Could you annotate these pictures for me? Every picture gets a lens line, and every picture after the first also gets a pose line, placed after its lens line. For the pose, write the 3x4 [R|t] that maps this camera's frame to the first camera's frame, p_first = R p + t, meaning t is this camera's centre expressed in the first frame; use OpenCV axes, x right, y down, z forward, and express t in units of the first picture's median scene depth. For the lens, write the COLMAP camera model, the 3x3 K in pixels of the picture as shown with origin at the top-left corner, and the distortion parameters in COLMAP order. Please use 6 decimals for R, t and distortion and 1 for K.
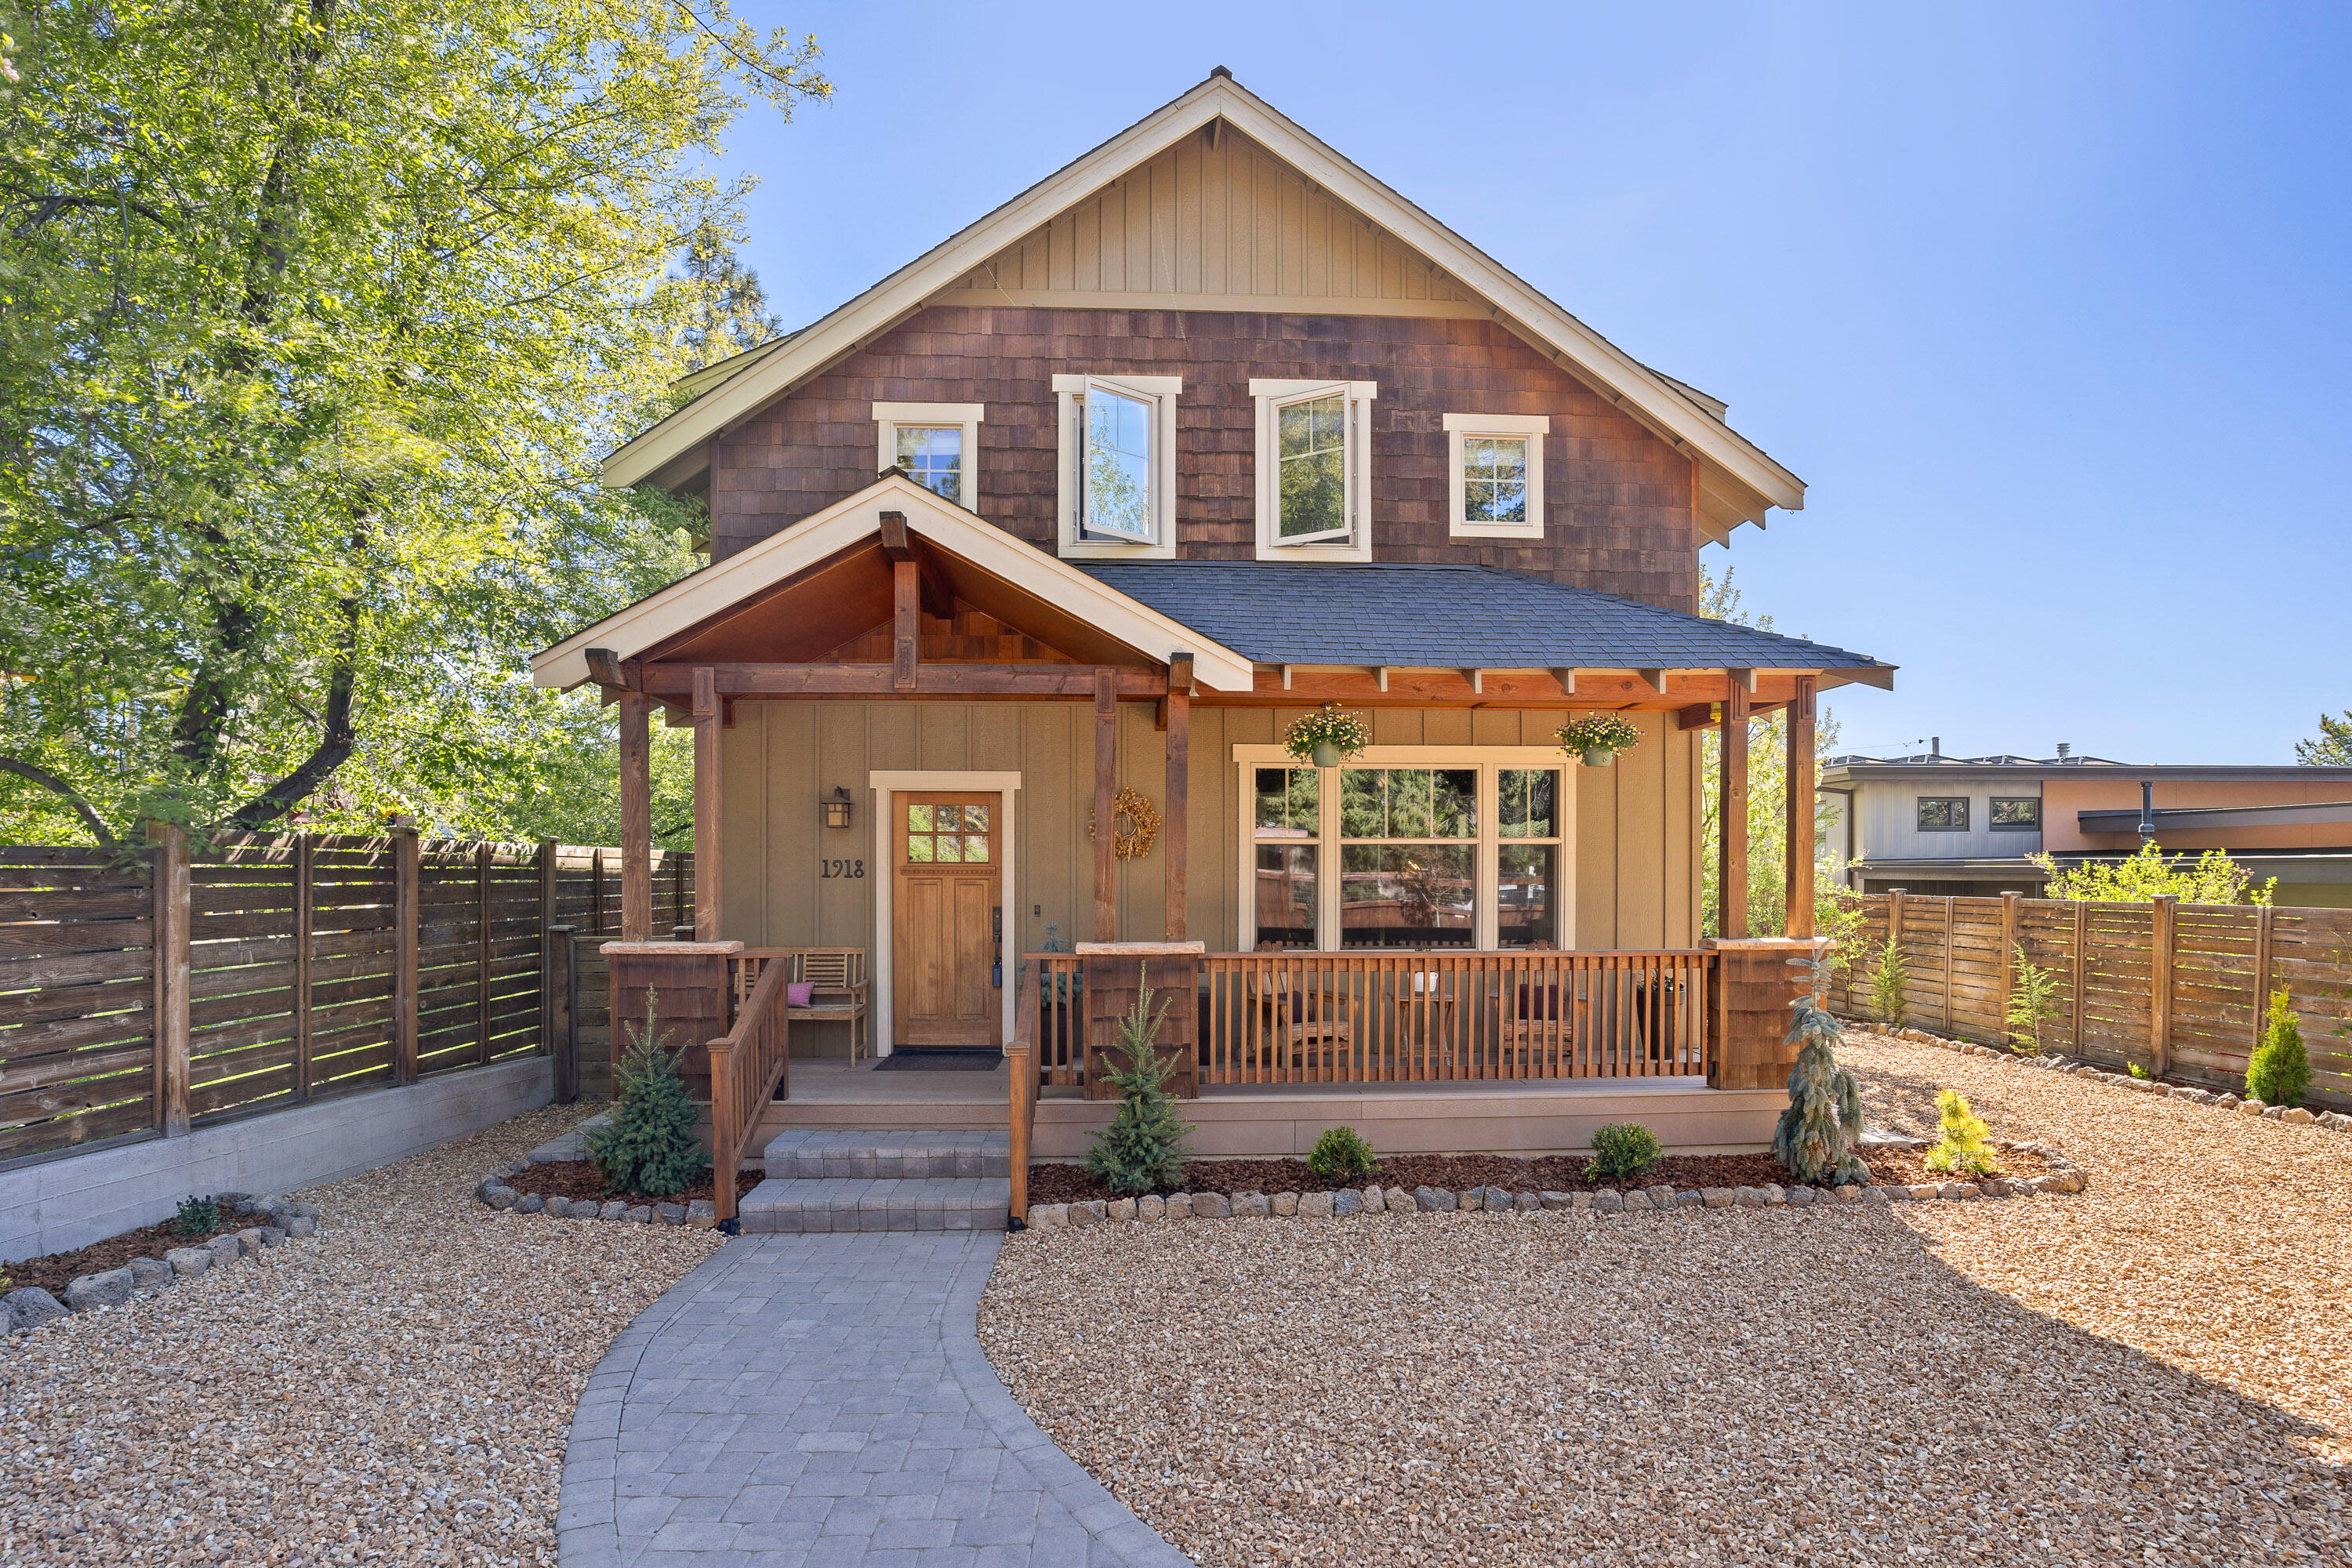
lens RADIAL K [[1127.9, 0, 1174.4], [0, 1127.9, 884.1], [0, 0, 1]] dist [-0.049276, 0.000216]
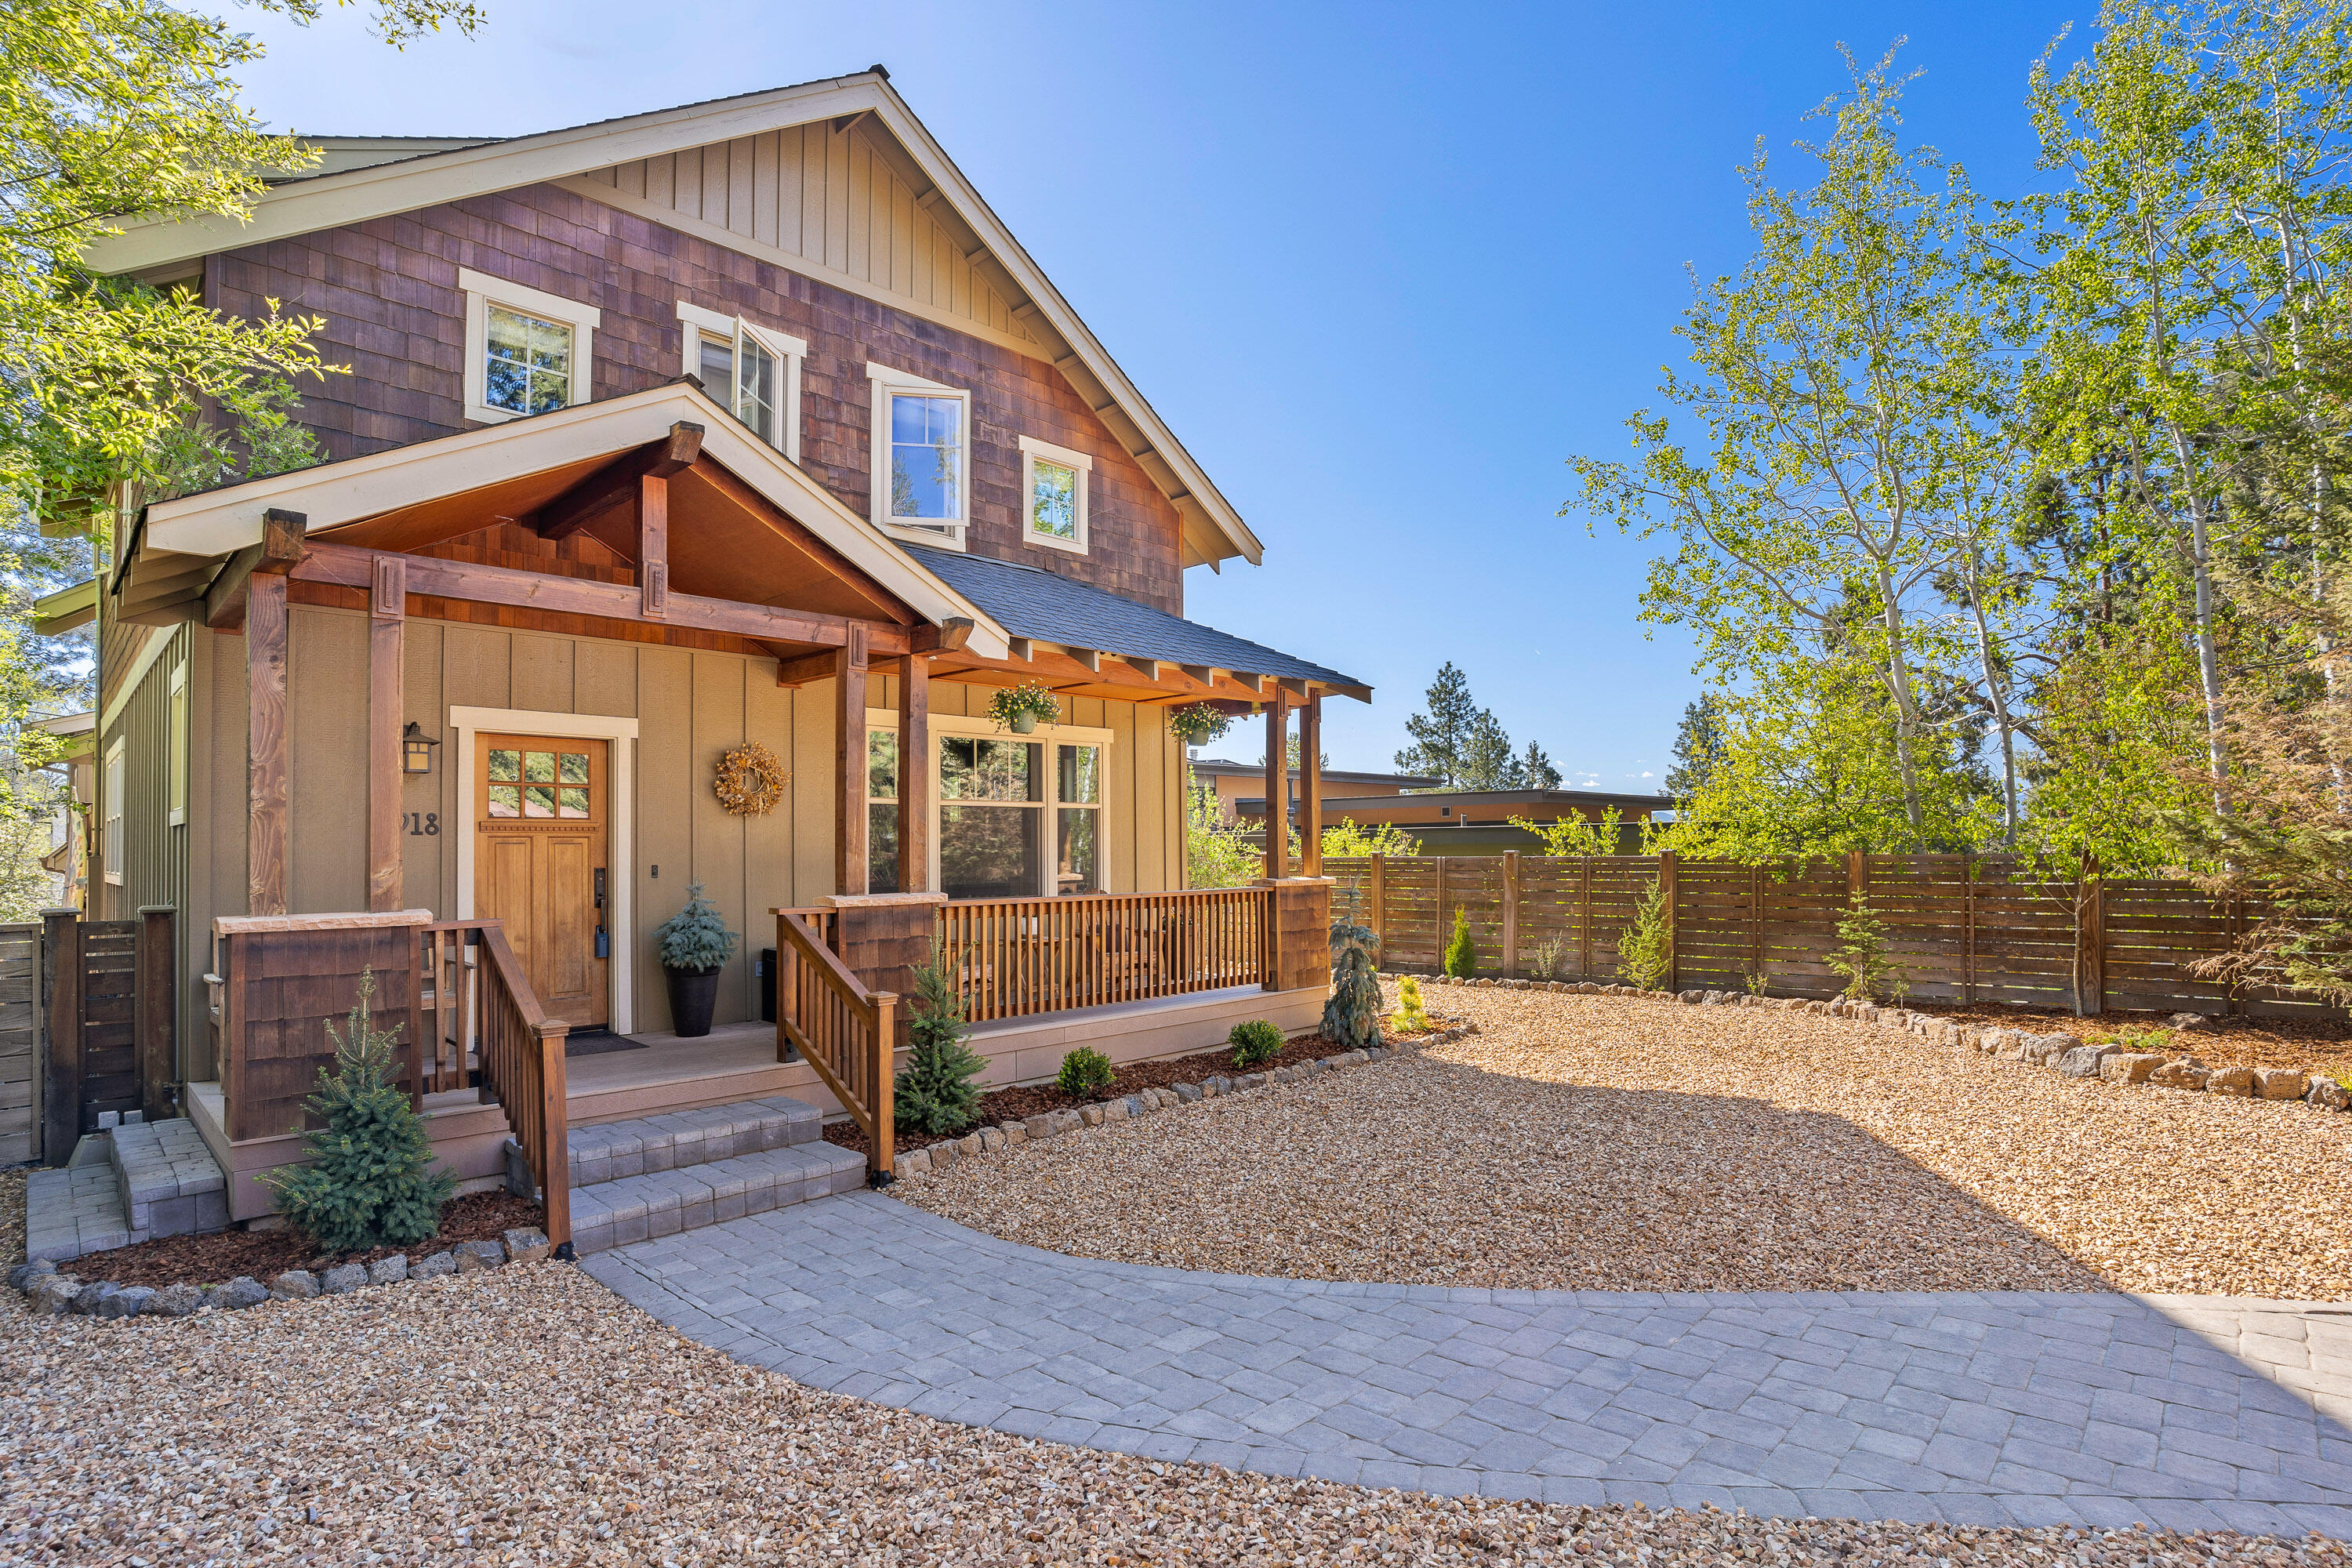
lens RADIAL K [[1156.2, 0, 939.7], [0, 1156.2, 820.6], [0, 0, 1]] dist [-0.033153, 0.000140]
pose [[0.783863, 0.013406, 0.620789, -0.576426], [0.012834, 0.999204, -0.037783, 0.022974], [-0.620801, 0.037584, 0.783067, 0.133060]]
